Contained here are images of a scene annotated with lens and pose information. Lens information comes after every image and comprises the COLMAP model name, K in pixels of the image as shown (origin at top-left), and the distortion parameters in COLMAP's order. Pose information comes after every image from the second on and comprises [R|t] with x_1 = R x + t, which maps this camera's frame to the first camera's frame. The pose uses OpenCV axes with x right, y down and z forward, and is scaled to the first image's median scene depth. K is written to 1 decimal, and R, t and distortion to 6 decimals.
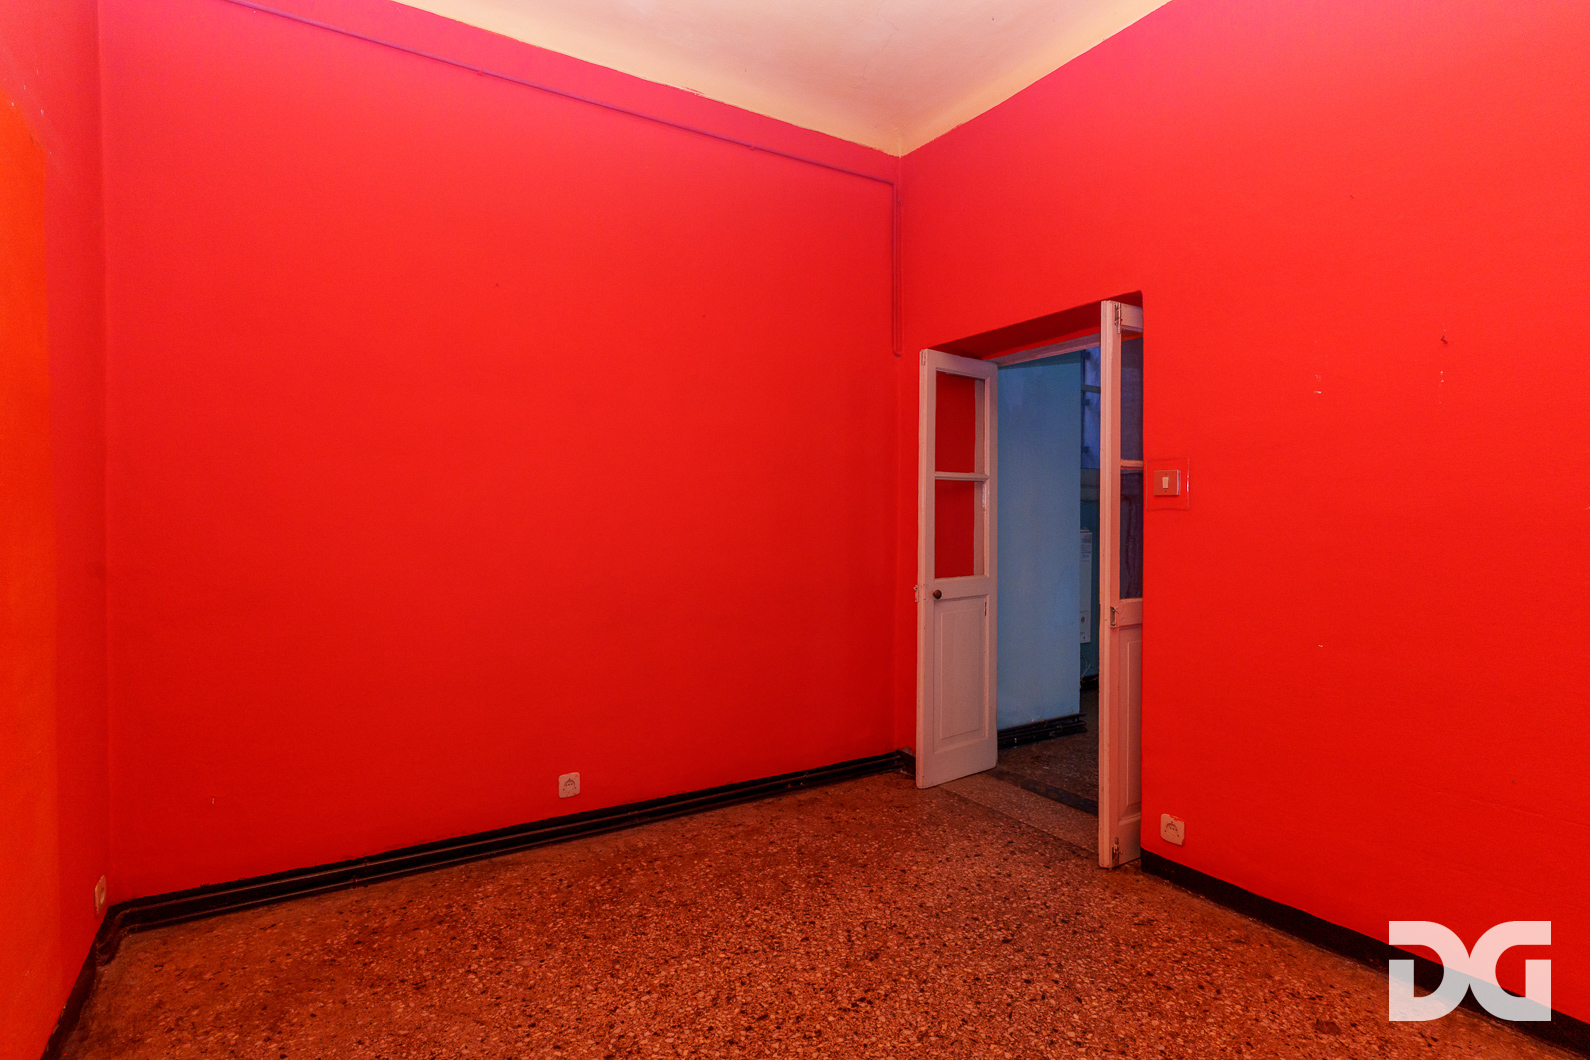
lens RADIAL K [[776.6, 0, 796.3], [0, 776.6, 511.1], [0, 0, 1]] dist [0.001742, -0.000351]
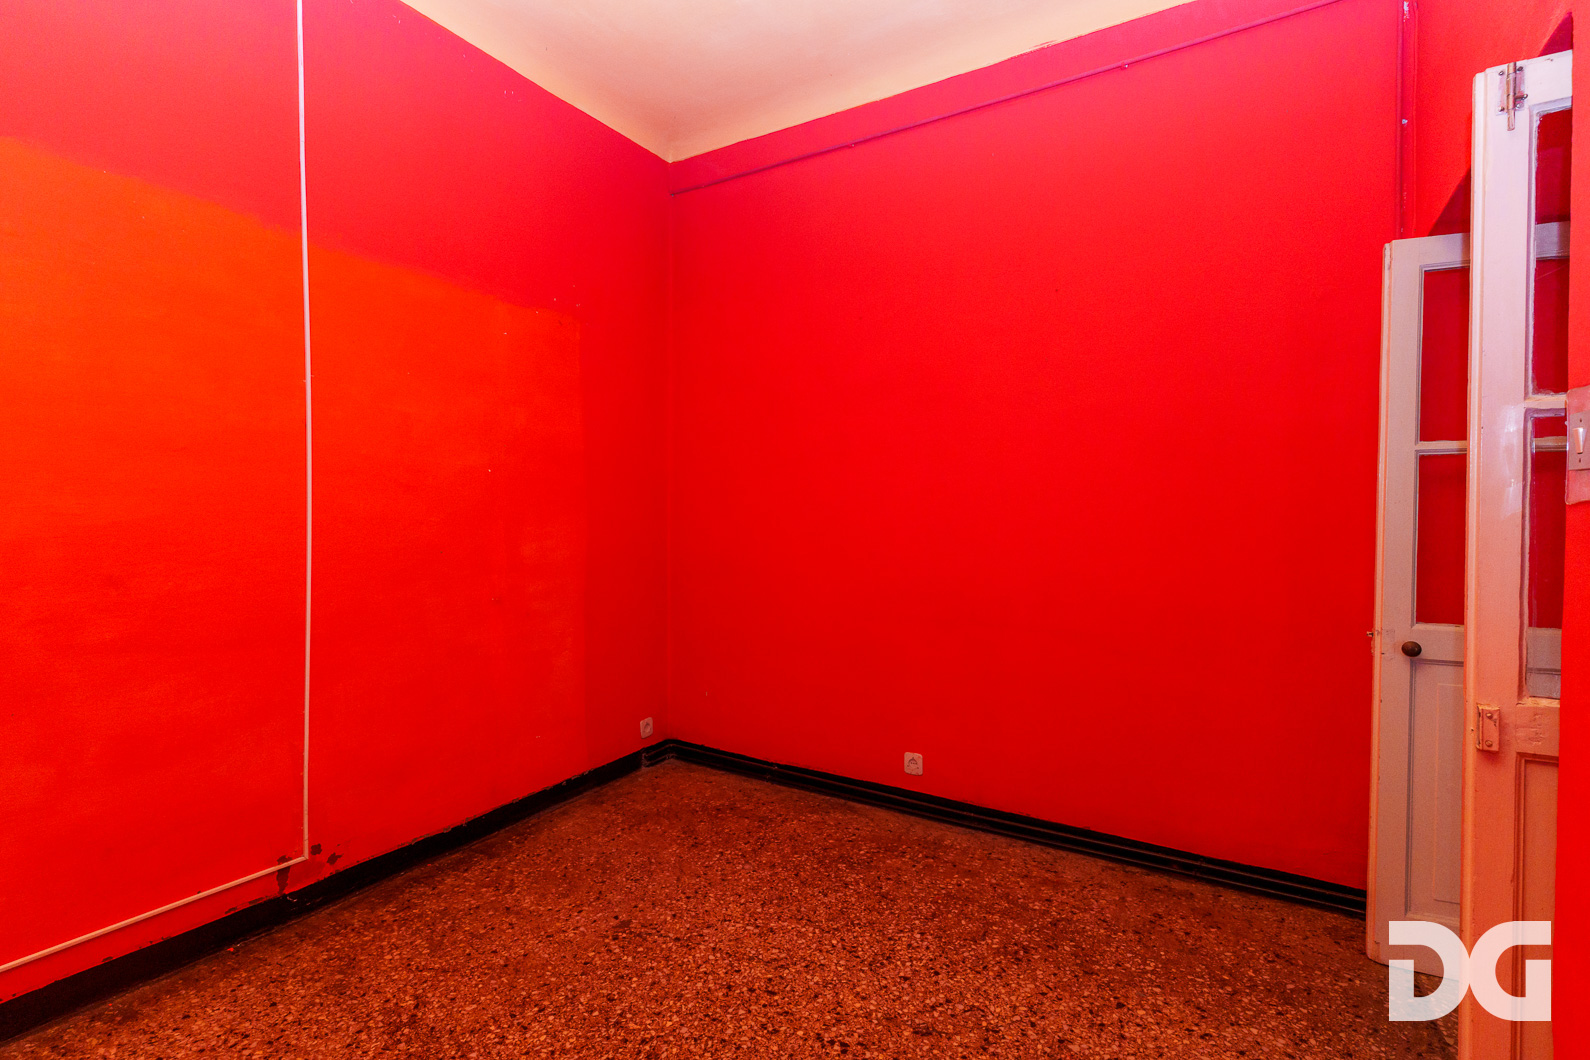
lens RADIAL K [[776.6, 0, 796.3], [0, 776.6, 511.1], [0, 0, 1]] dist [0.001742, -0.000351]
pose [[0.442907, -0.000620, -0.896567, 0.645593], [-0.001231, 0.999998, -0.001300, 0.003918], [0.896567, 0.001679, 0.442905, 0.402395]]
